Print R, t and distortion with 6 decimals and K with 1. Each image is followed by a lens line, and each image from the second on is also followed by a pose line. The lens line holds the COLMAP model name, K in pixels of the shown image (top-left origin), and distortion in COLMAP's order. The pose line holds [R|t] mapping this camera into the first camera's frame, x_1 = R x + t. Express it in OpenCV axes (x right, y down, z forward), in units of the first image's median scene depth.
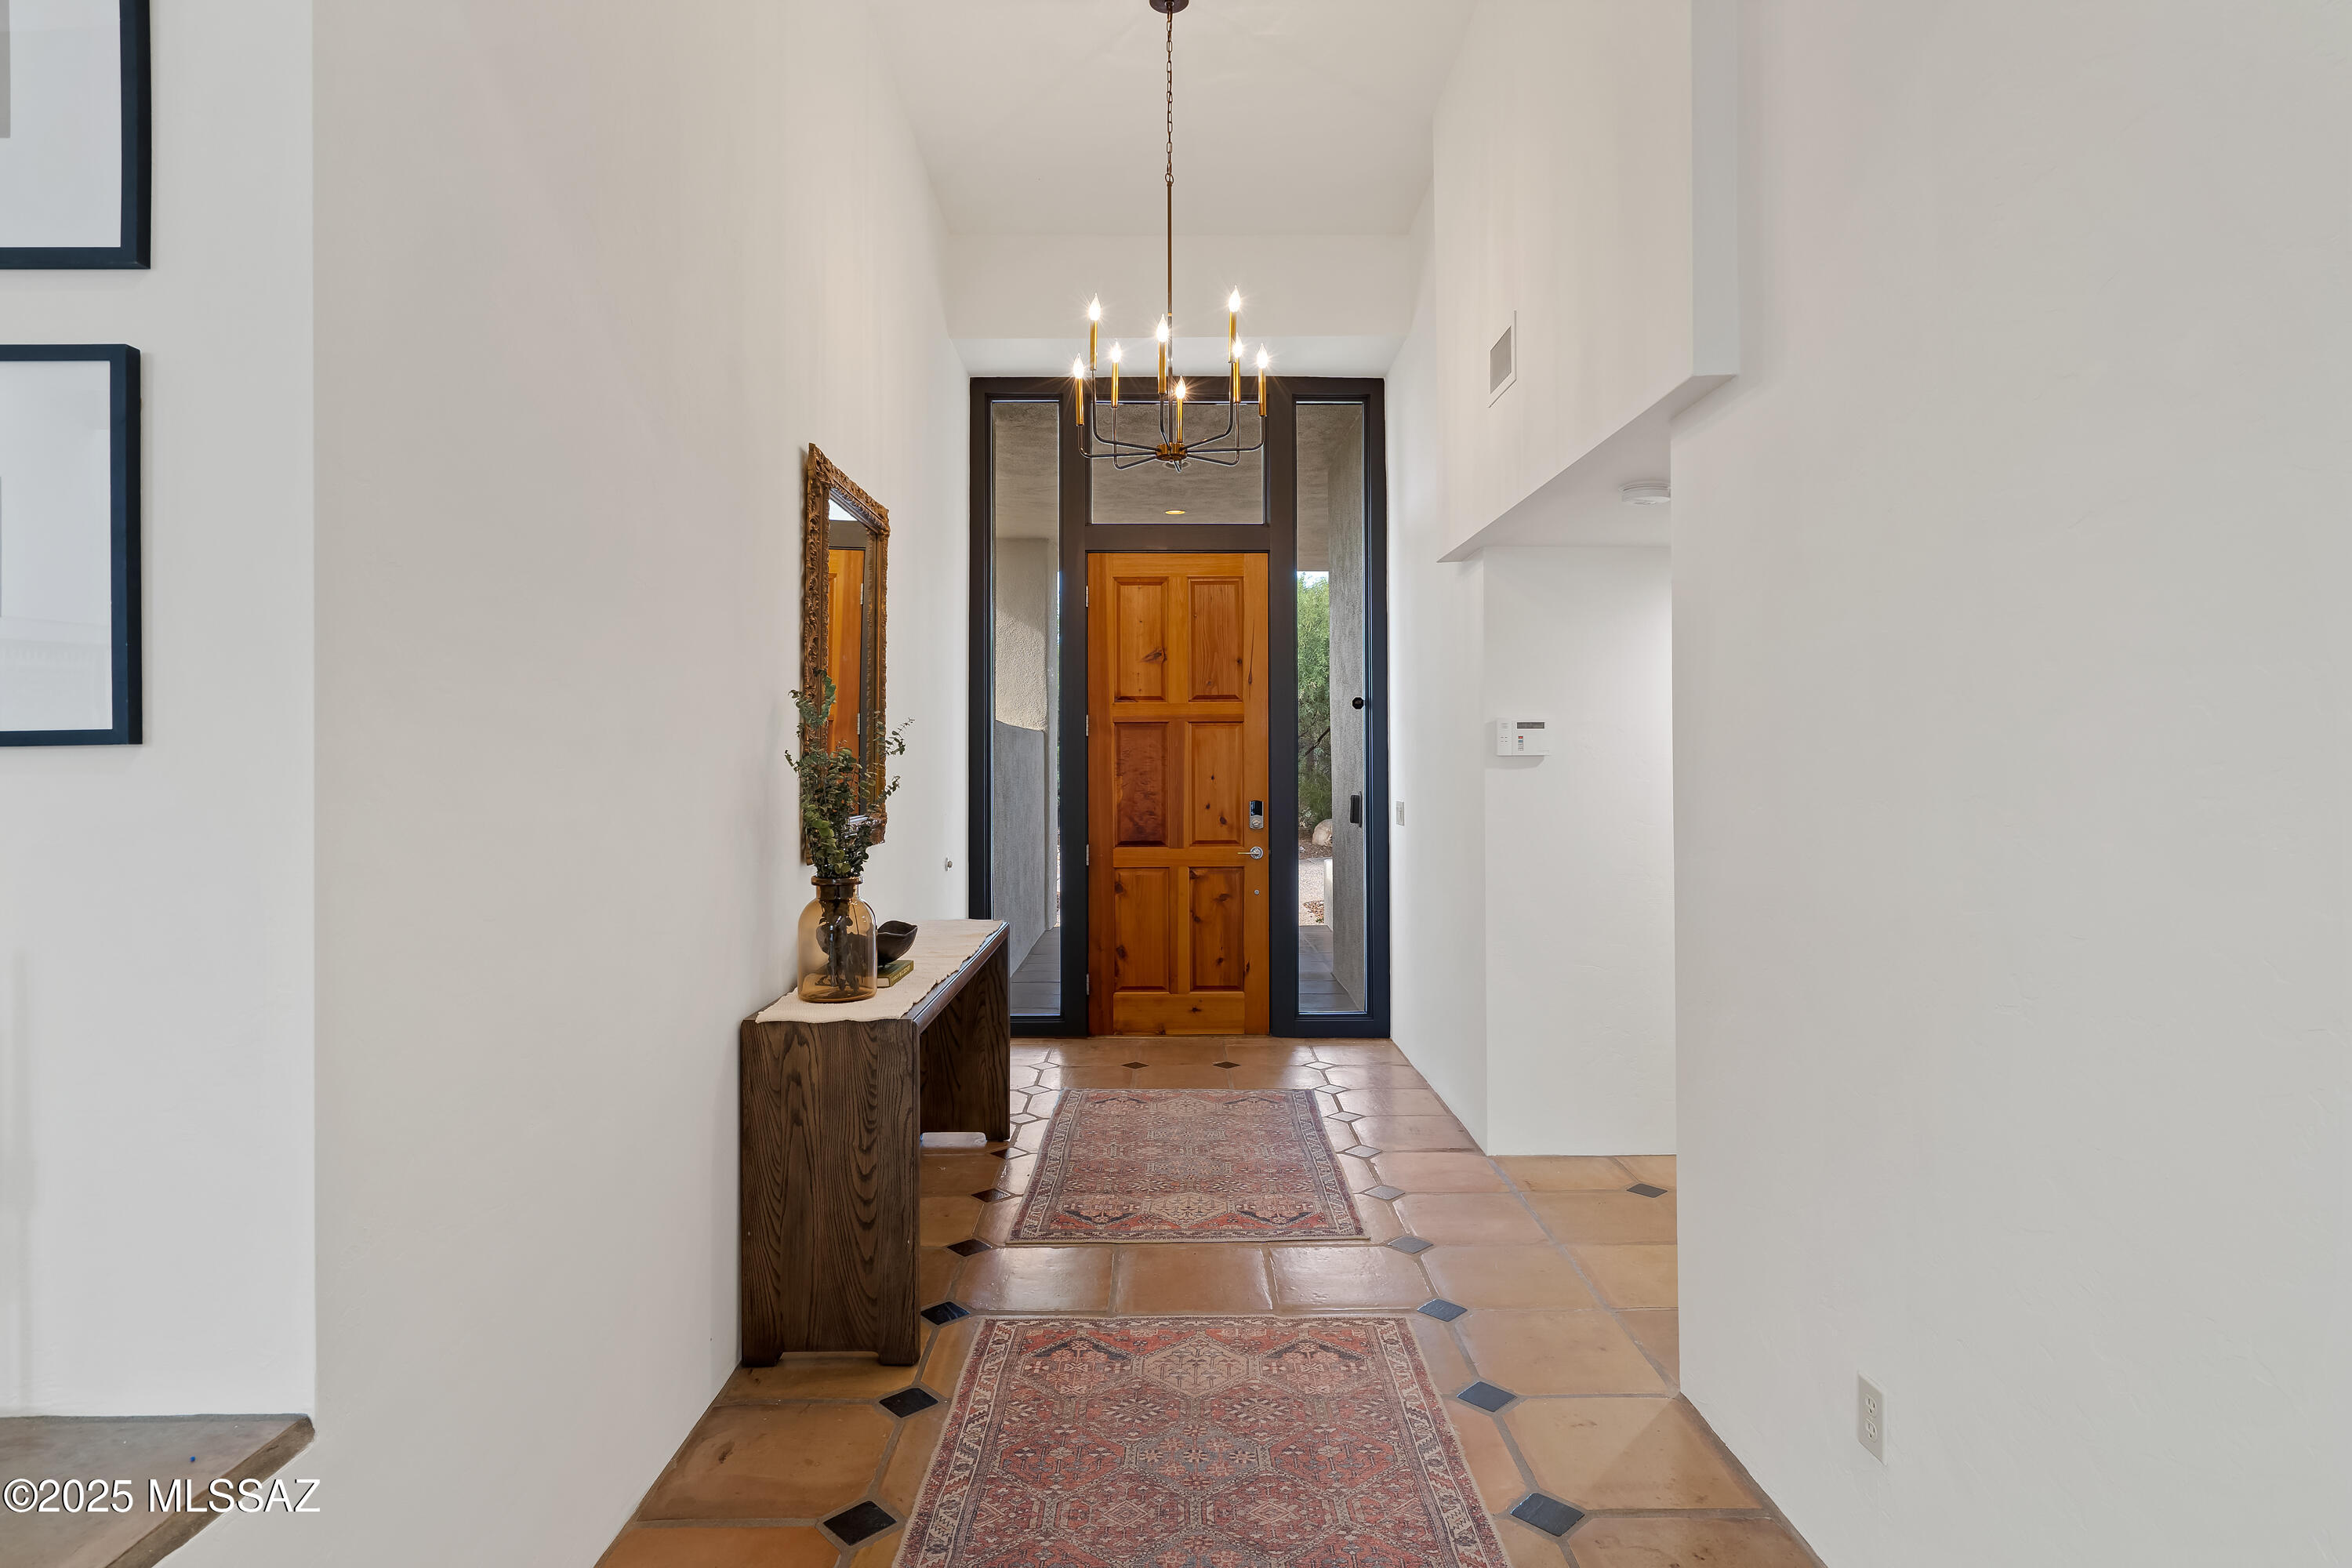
lens RADIAL K [[1235.8, 0, 1176.0], [0, 1235.8, 784.0], [0, 0, 1]] dist [-0.000010, -0.000011]
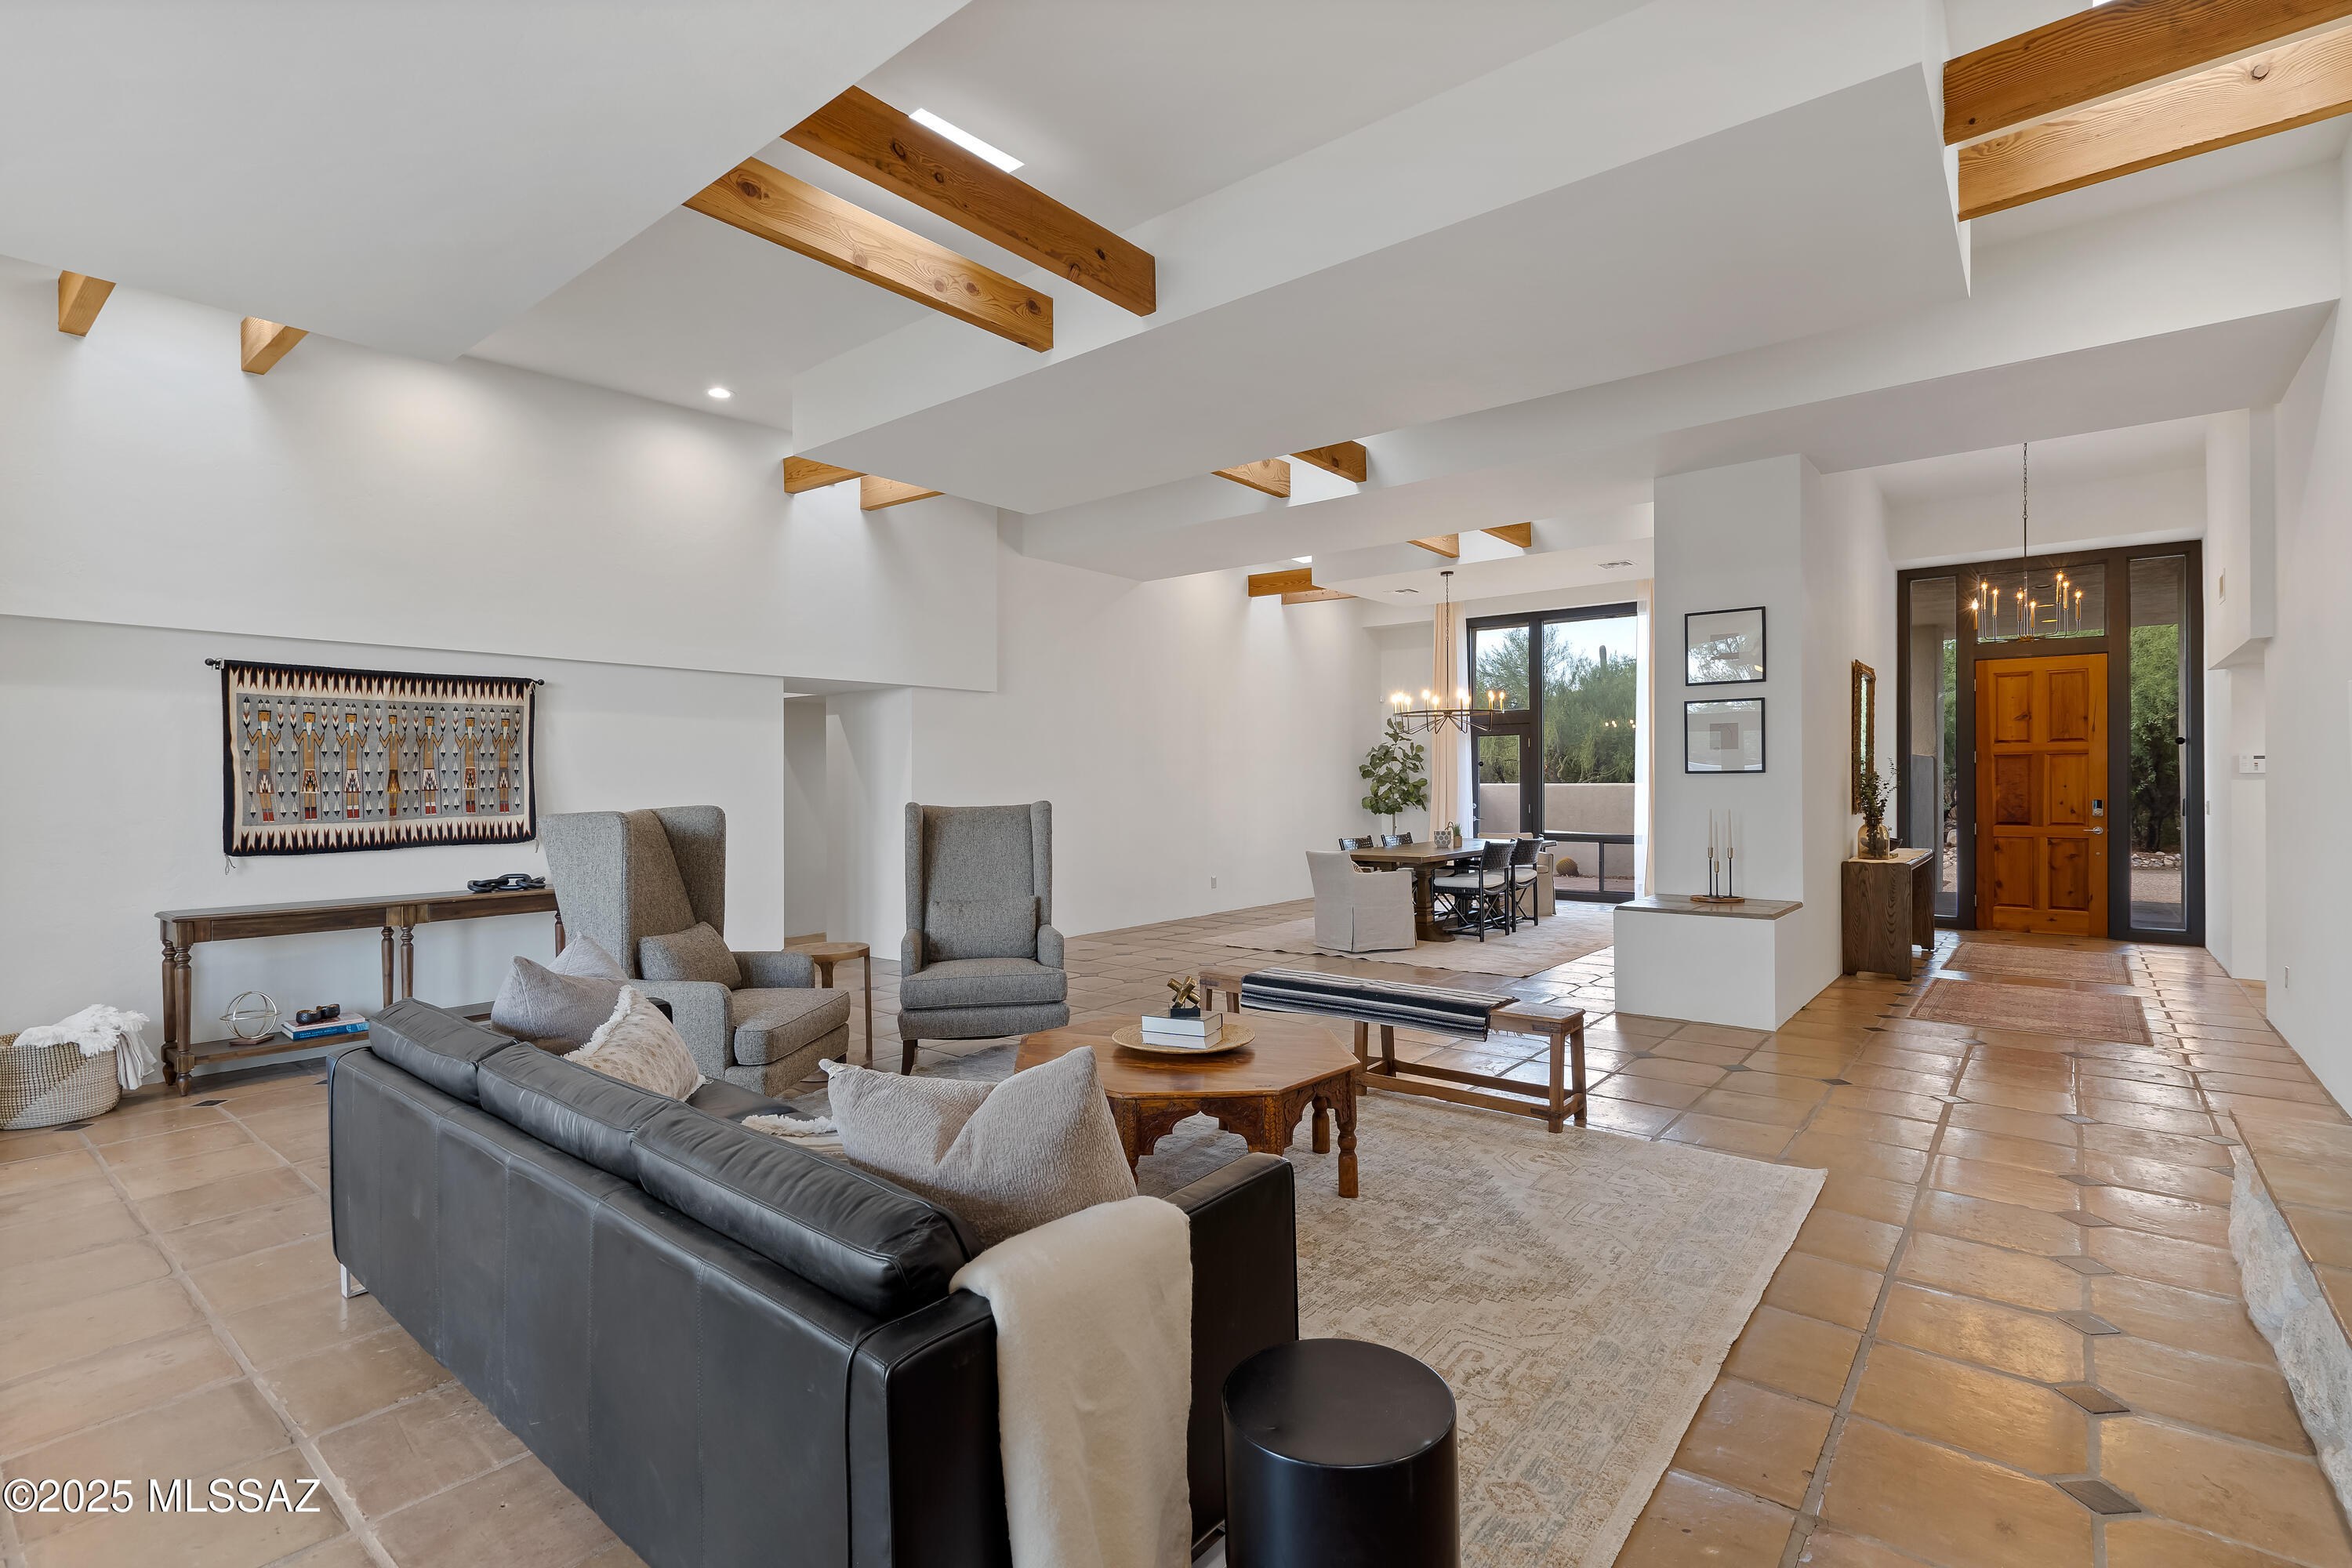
lens RADIAL K [[1087.3, 0, 1171.1], [0, 1087.3, 782.4], [0, 0, 1]] dist [-0.002350, -0.000362]
pose [[0.767244, -0.000470, -0.641355, 0.044129], [-0.010573, 0.999855, -0.013381, 0.022946], [0.641268, 0.017048, 0.767128, -0.967684]]
